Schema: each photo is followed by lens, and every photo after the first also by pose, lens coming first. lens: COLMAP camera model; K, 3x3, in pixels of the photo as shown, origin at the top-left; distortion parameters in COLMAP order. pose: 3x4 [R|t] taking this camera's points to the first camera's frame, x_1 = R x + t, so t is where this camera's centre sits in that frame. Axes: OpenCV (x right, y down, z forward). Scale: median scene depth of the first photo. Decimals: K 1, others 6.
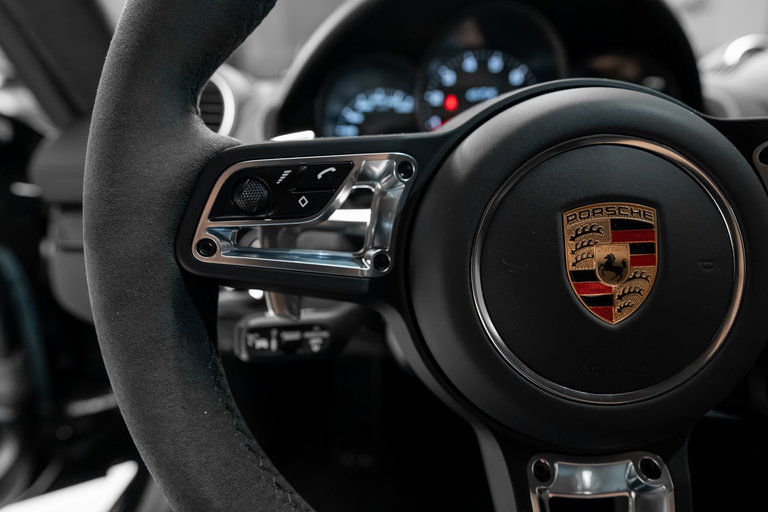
lens RADIAL K [[426.6, 0, 384.0], [0, 426.6, 256.0], [0, 0, 1]] dist [0.001674, -0.000163]
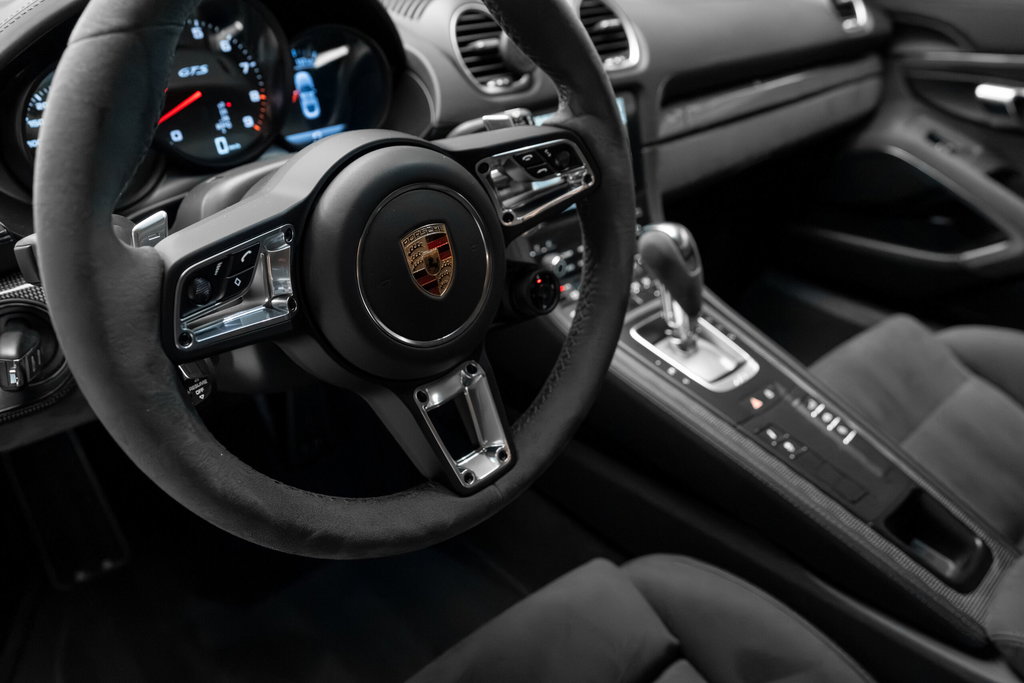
lens RADIAL K [[753.1, 0, 512.0], [0, 753.1, 341.5], [0, 0, 1]] dist [0.007844, 0.002448]
pose [[0.704368, -0.357199, 0.613412, -1.130968], [0.192913, 0.927965, 0.318850, -0.558032], [-0.683118, -0.106253, 0.722537, -1.340057]]
